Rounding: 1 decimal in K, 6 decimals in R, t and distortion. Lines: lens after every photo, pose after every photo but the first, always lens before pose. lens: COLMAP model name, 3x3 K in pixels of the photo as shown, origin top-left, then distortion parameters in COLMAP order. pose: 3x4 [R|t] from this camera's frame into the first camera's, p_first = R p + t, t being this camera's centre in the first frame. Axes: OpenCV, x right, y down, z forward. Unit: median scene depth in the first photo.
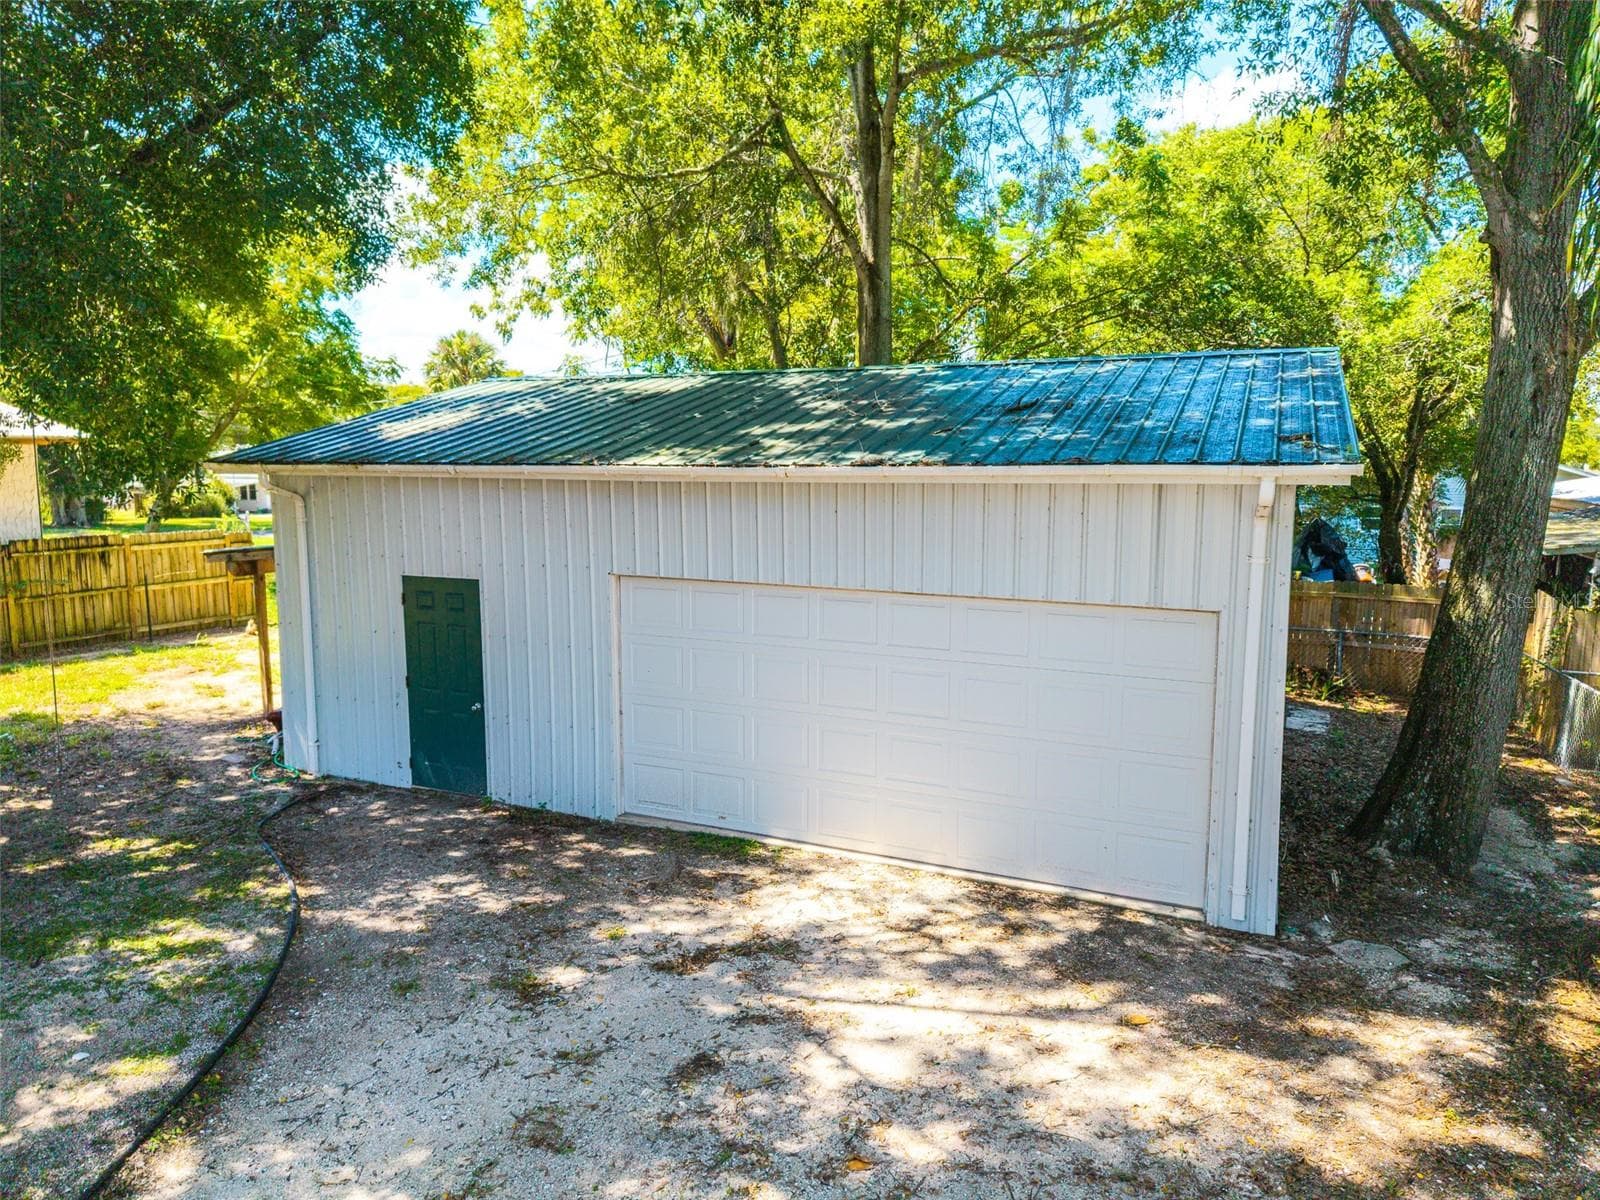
lens RADIAL K [[1070.1, 0, 804.3], [0, 1070.1, 594.7], [0, 0, 1]] dist [0.002550, -0.006664]
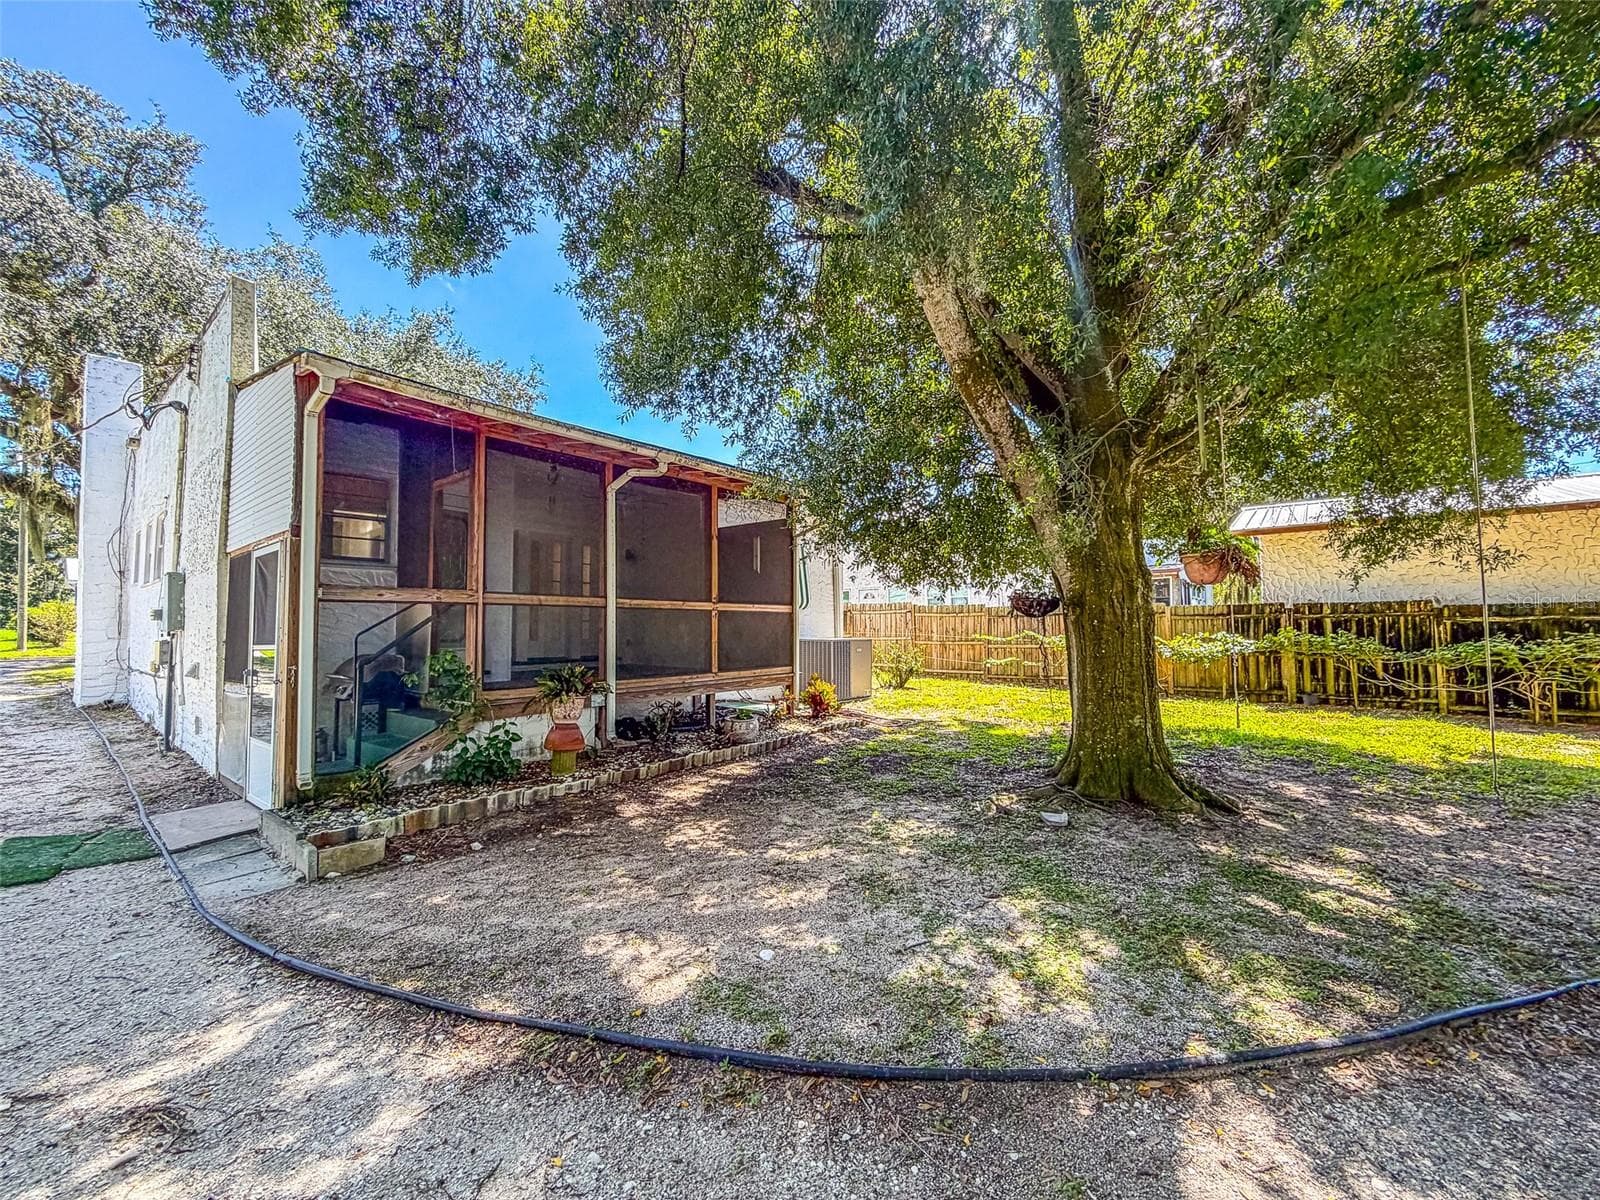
lens RADIAL K [[652.5, 0, 797.4], [0, 652.5, 594.2], [0, 0, 1]] dist [-0.008271, 0.000677]
pose [[-0.264930, -0.040258, -0.963427, -0.101741], [-0.122376, 0.992453, -0.007819, 0.091455], [0.956471, 0.115829, -0.267857, 0.765538]]
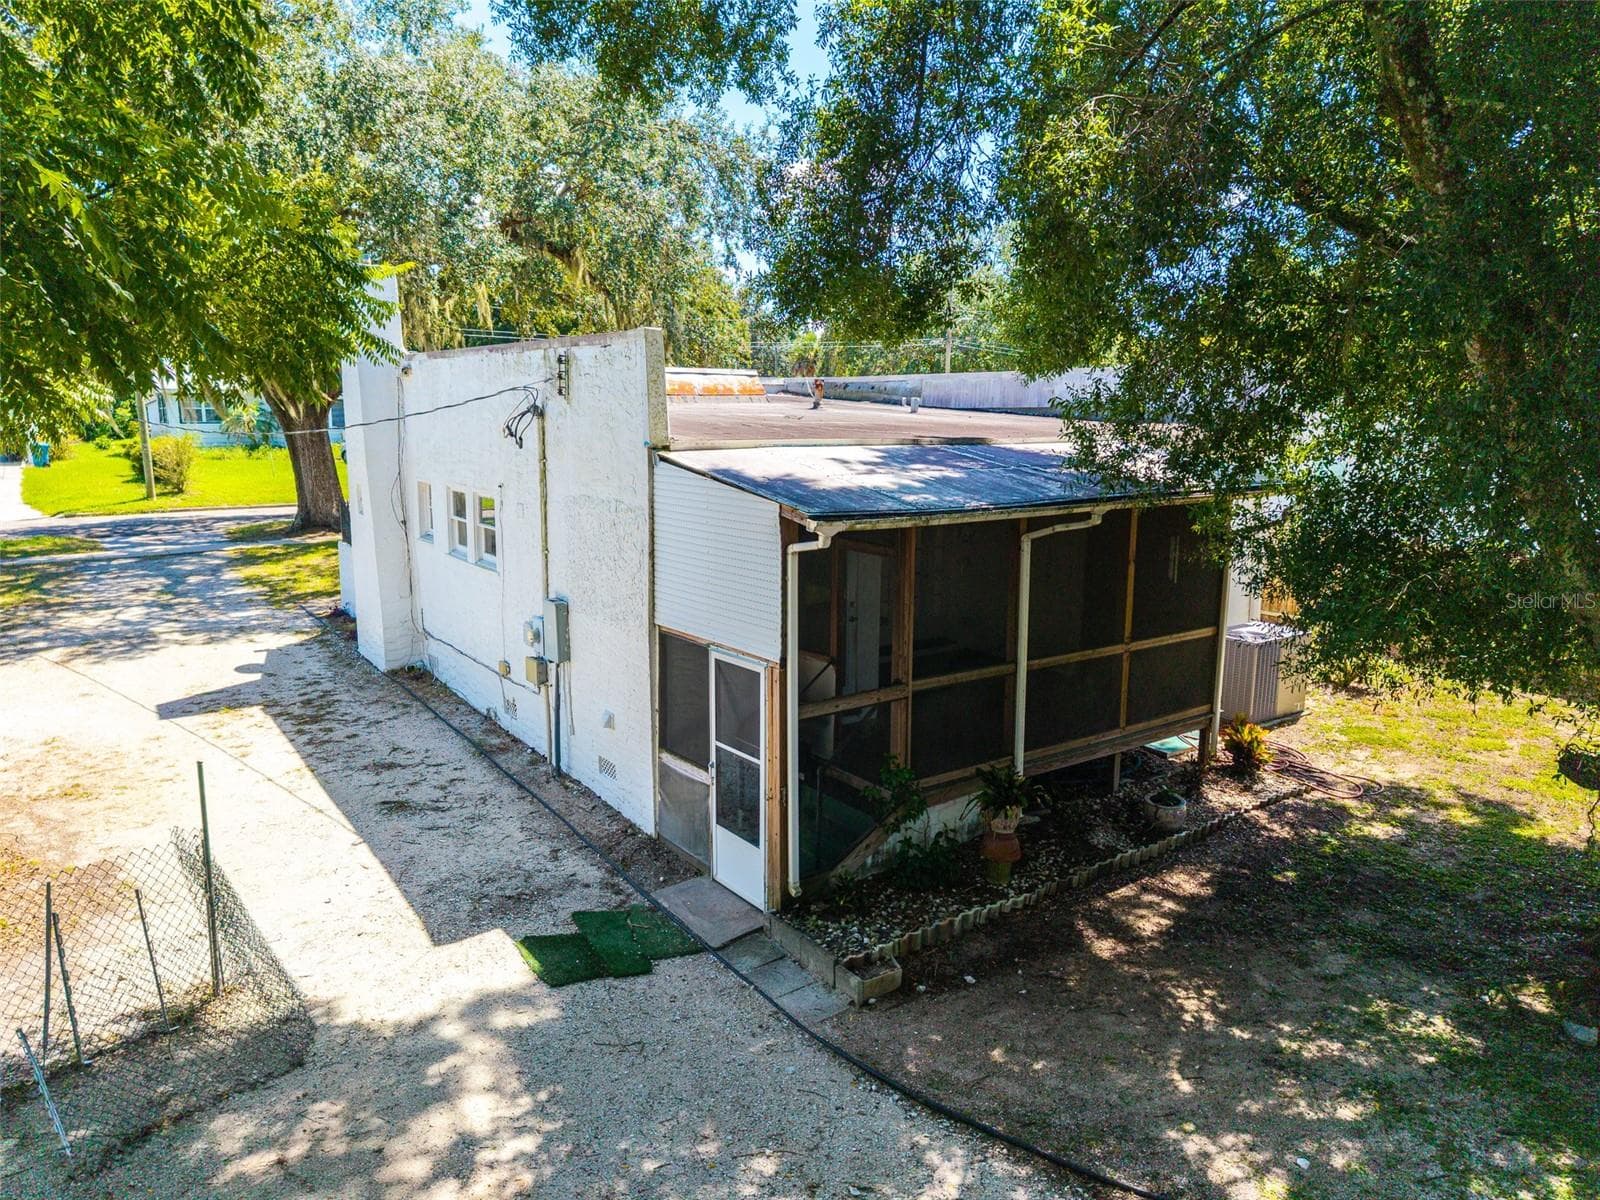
lens RADIAL K [[1070.1, 0, 804.3], [0, 1070.1, 594.7], [0, 0, 1]] dist [0.002550, -0.006664]
pose [[-0.514483, 0.138001, -0.846324, 0.306391], [-0.121330, 0.965320, 0.231161, -0.226863], [0.848874, 0.221613, -0.479897, 0.648329]]
